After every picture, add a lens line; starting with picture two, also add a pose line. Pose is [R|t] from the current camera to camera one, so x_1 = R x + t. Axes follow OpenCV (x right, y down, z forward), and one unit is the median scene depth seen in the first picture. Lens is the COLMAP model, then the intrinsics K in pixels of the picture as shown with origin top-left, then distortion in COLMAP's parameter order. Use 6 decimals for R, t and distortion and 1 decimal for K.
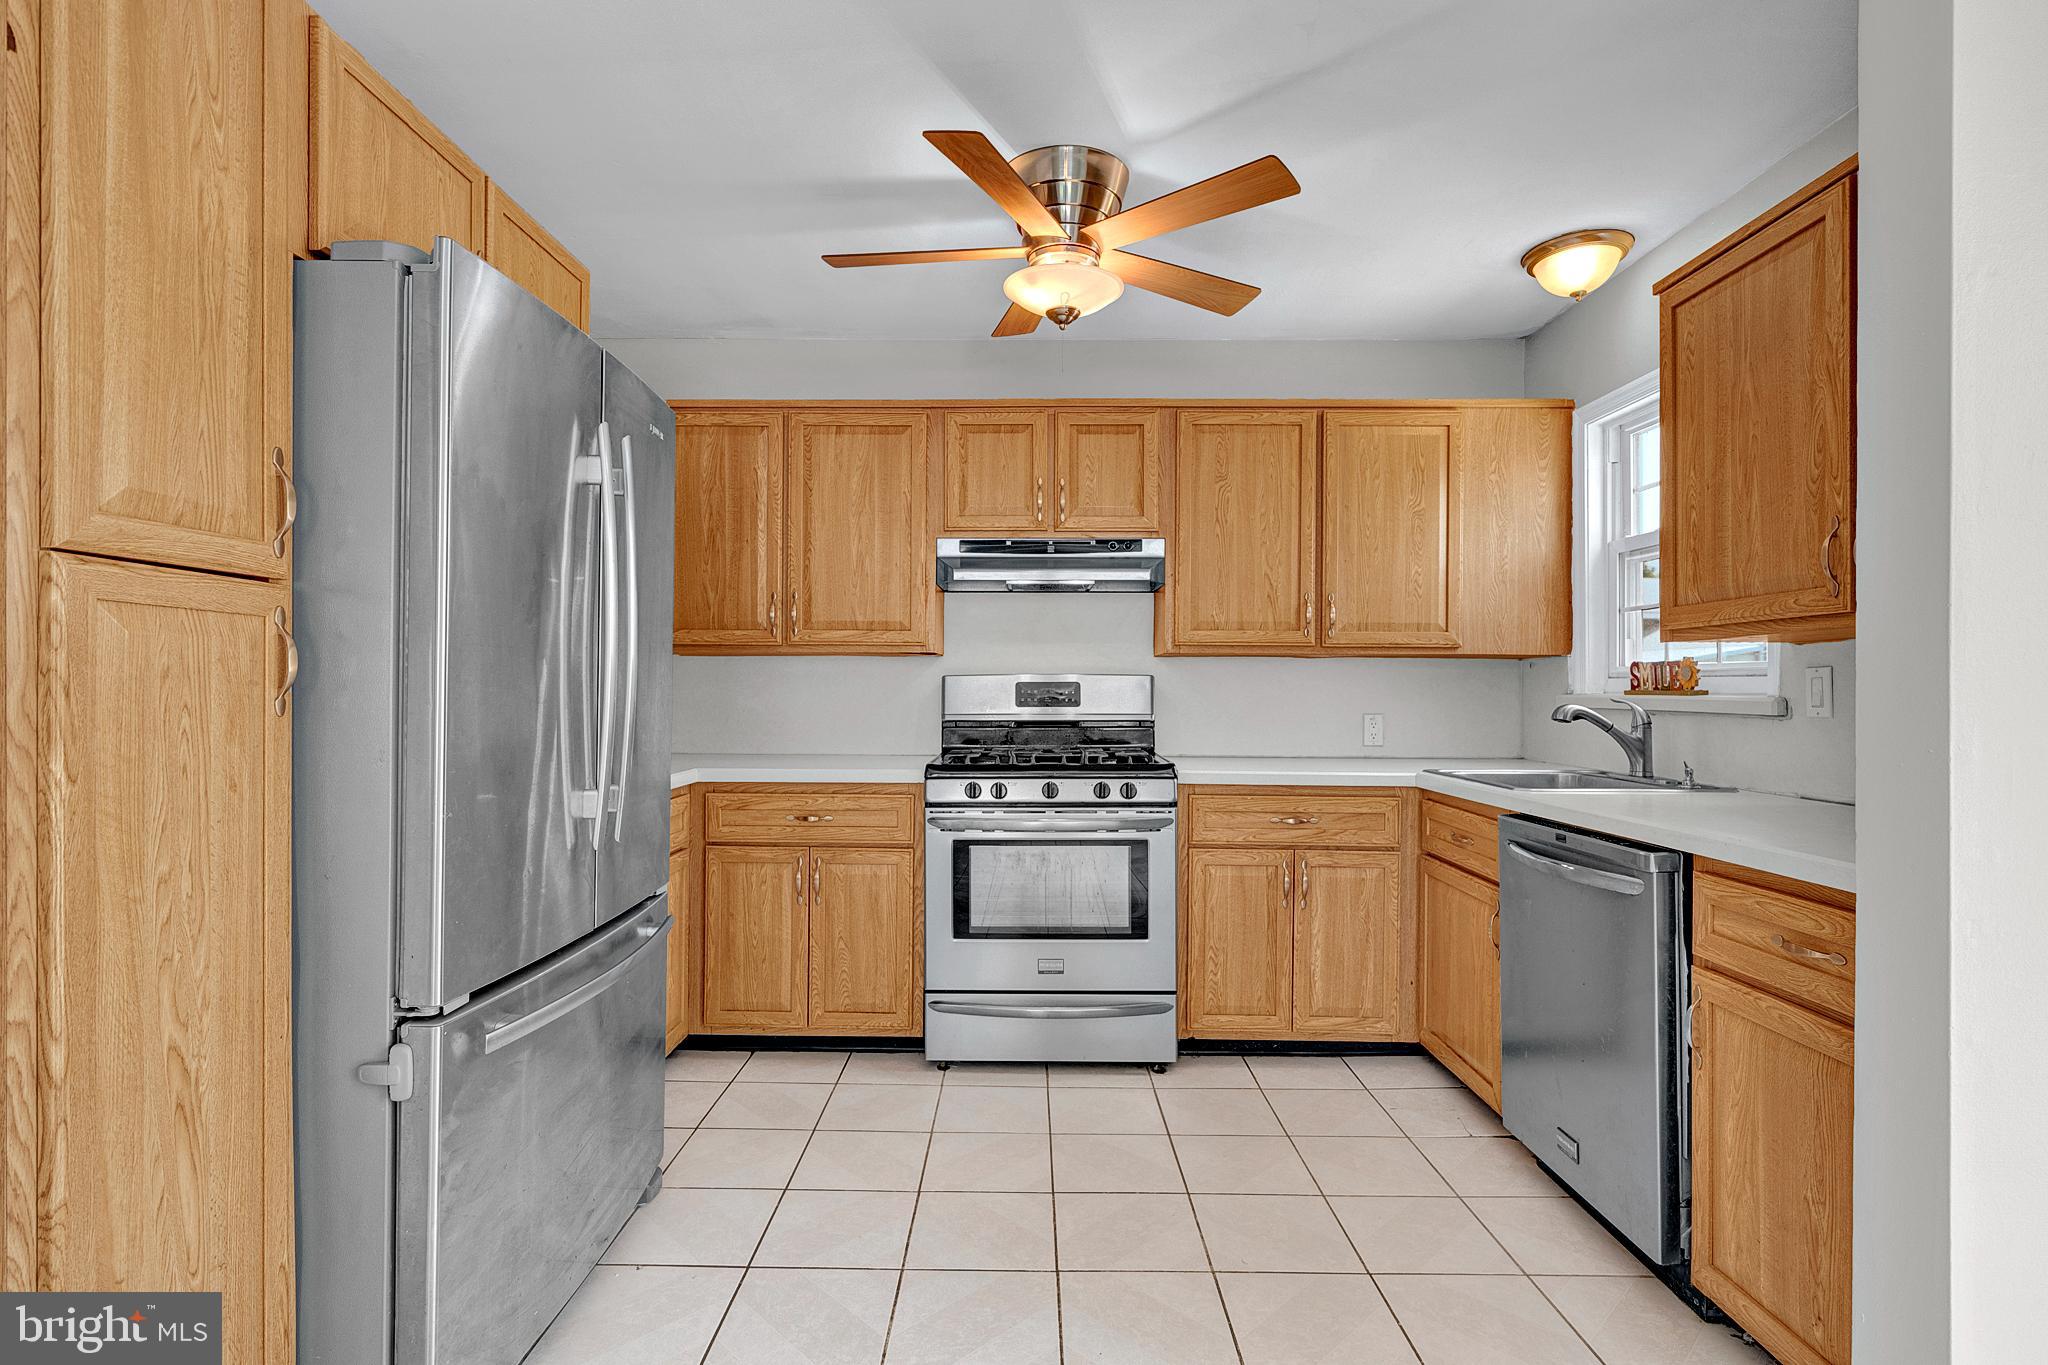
lens RADIAL K [[999.0, 0, 1007.8], [0, 999.0, 689.4], [0, 0, 1]] dist [0.001018, 0.000163]
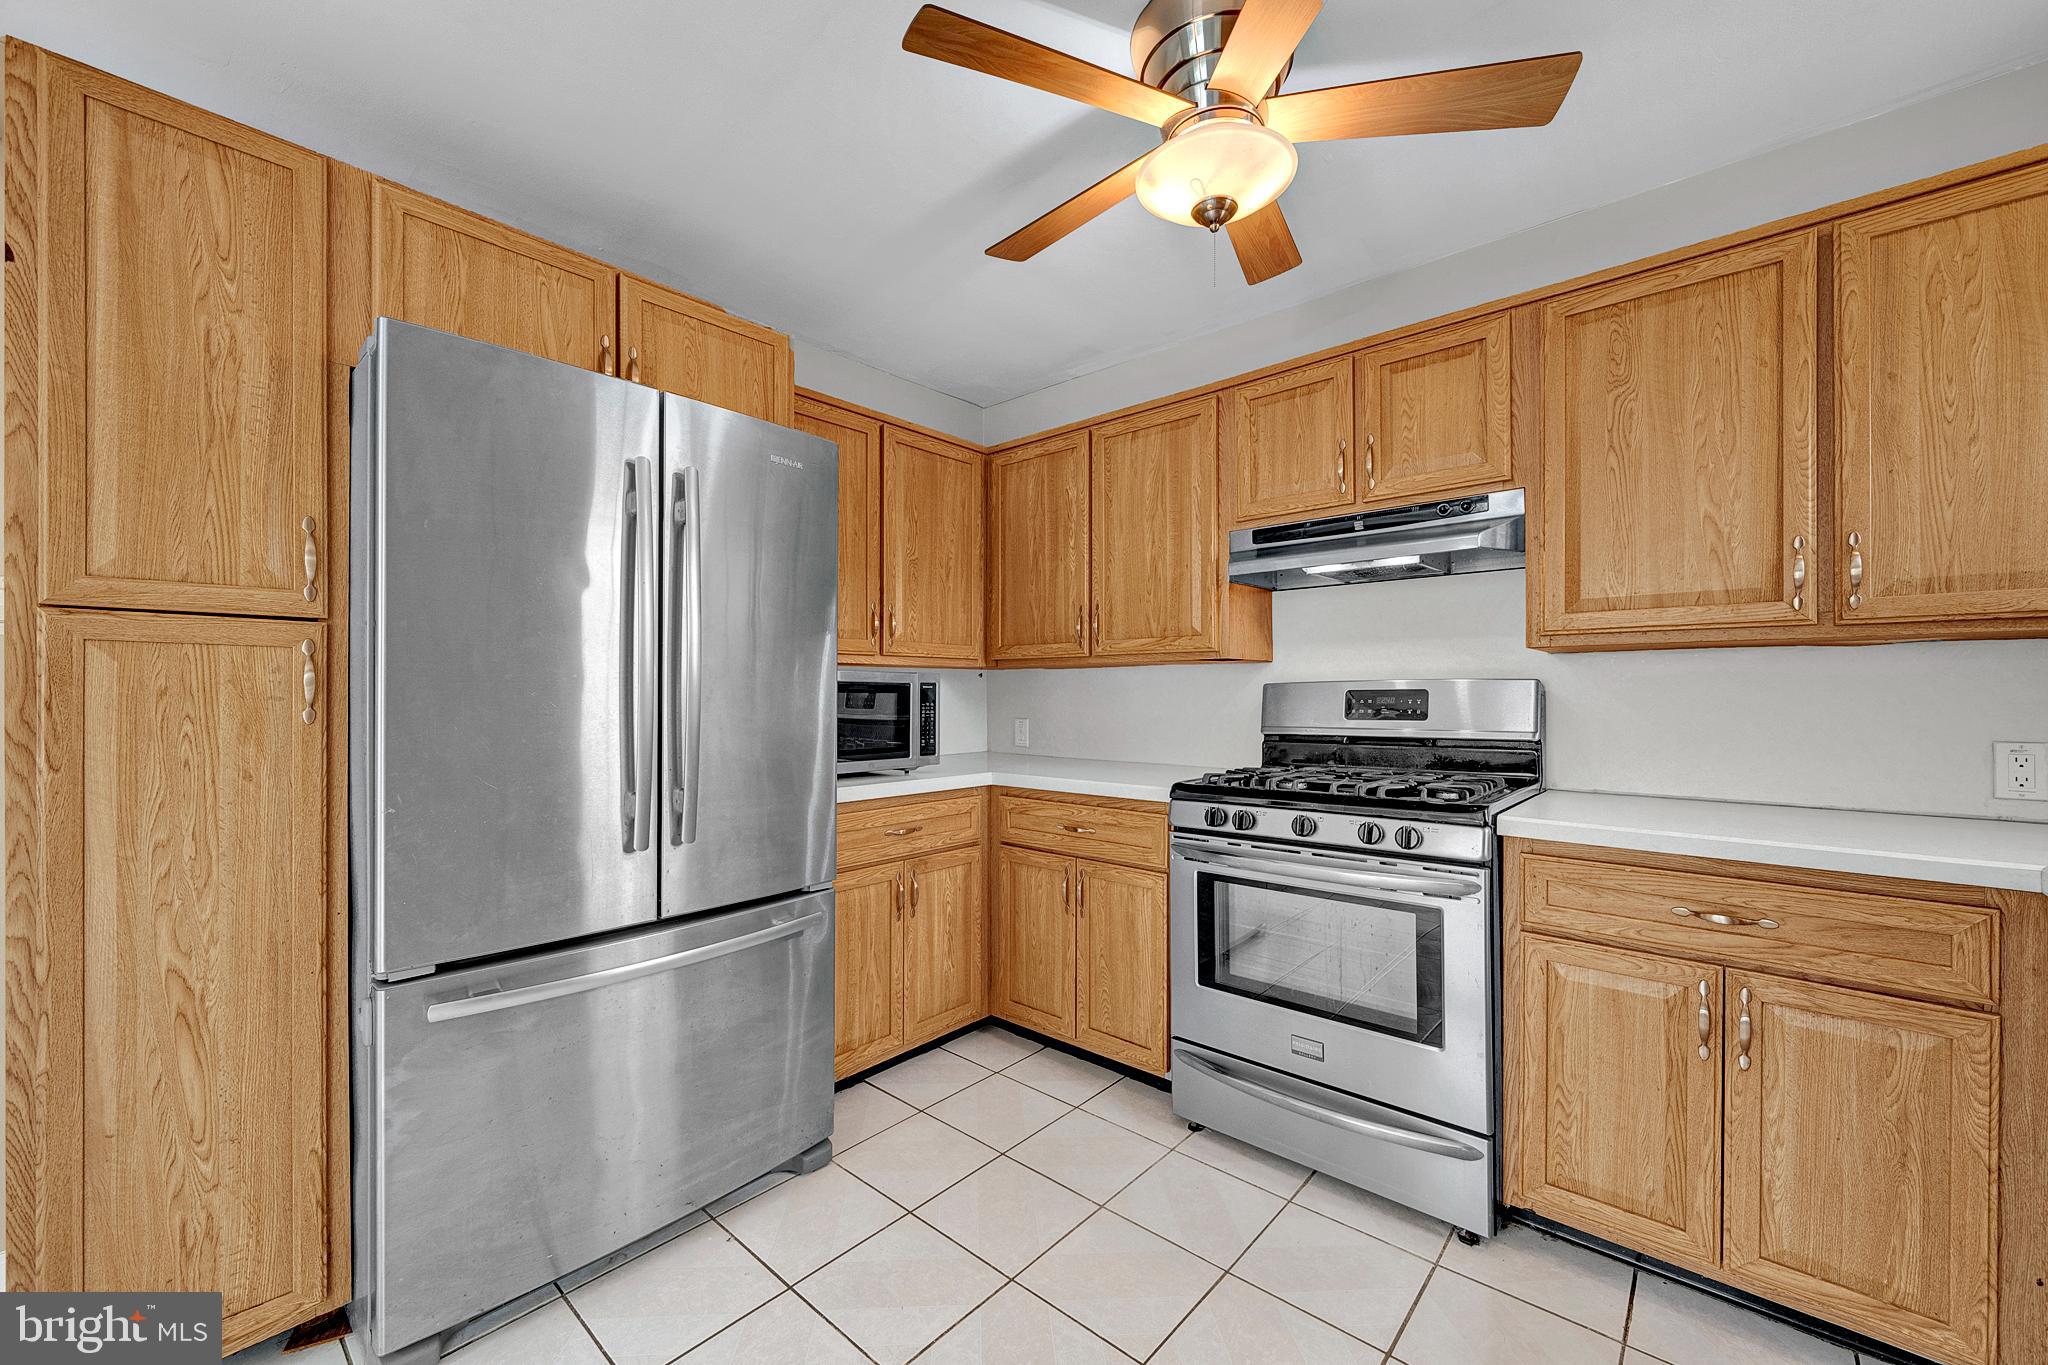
lens RADIAL K [[798.5, 0, 1010.0], [0, 798.5, 693.3], [0, 0, 1]] dist [-0.005086, 0.000711]
pose [[0.754829, -0.006127, -0.655893, 0.282369], [0.002919, 0.999978, -0.005982, -0.001767], [0.655915, 0.002601, 0.754830, 0.366078]]
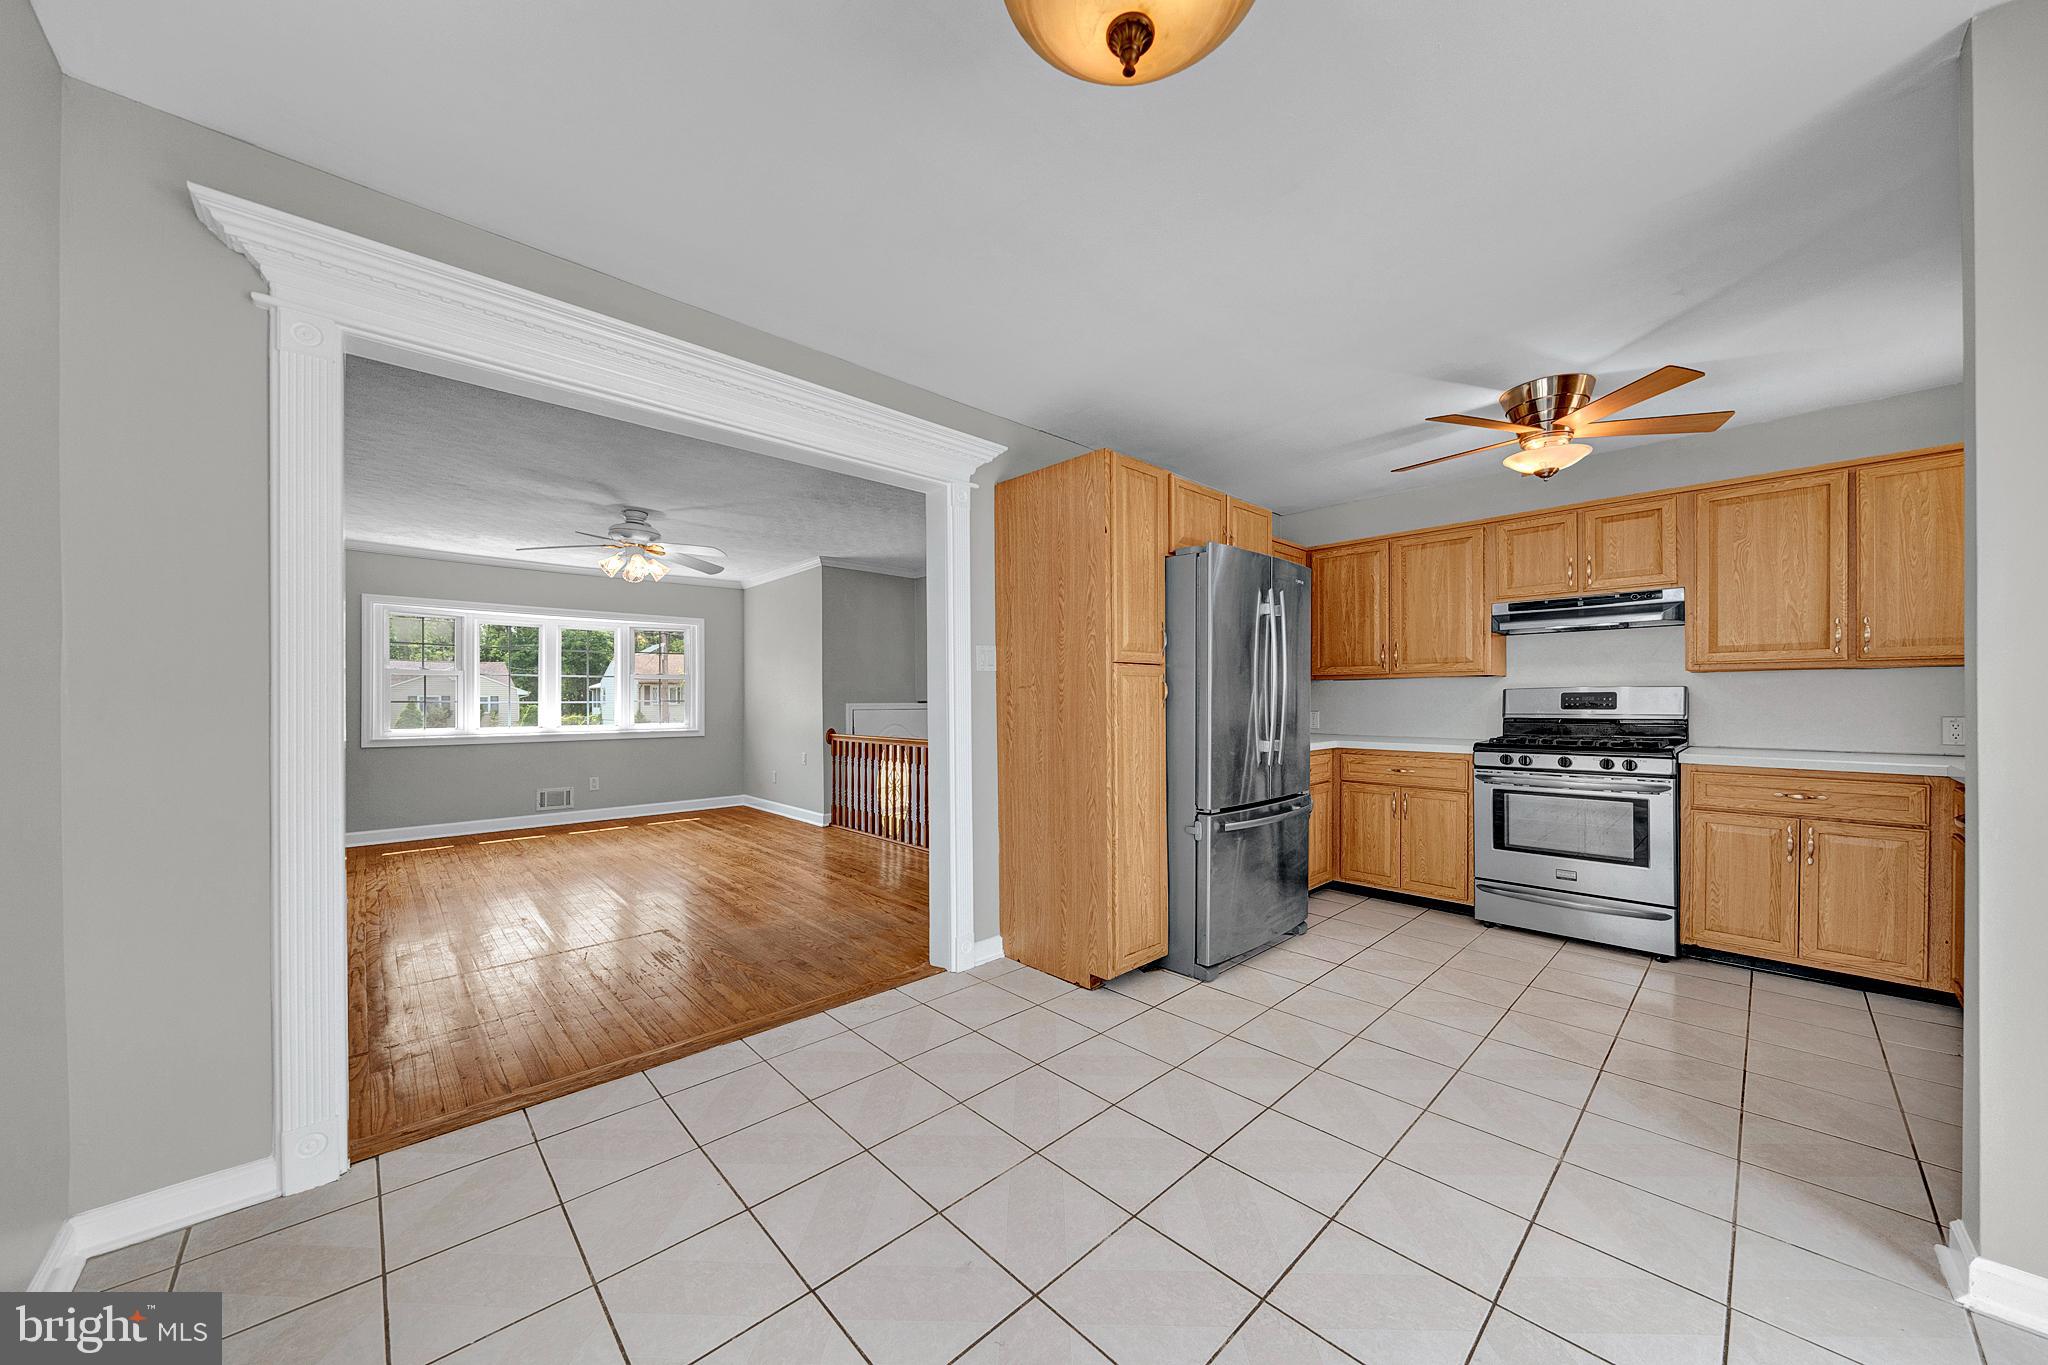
lens RADIAL K [[709.7, 0, 1018.4], [0, 709.7, 700.6], [0, 0, 1]] dist [-0.004901, -0.000158]
pose [[0.697853, -0.004842, -0.716225, 0.238736], [0.006013, 0.999982, -0.000901, 0.000793], [0.716216, -0.003678, 0.697869, -0.382265]]
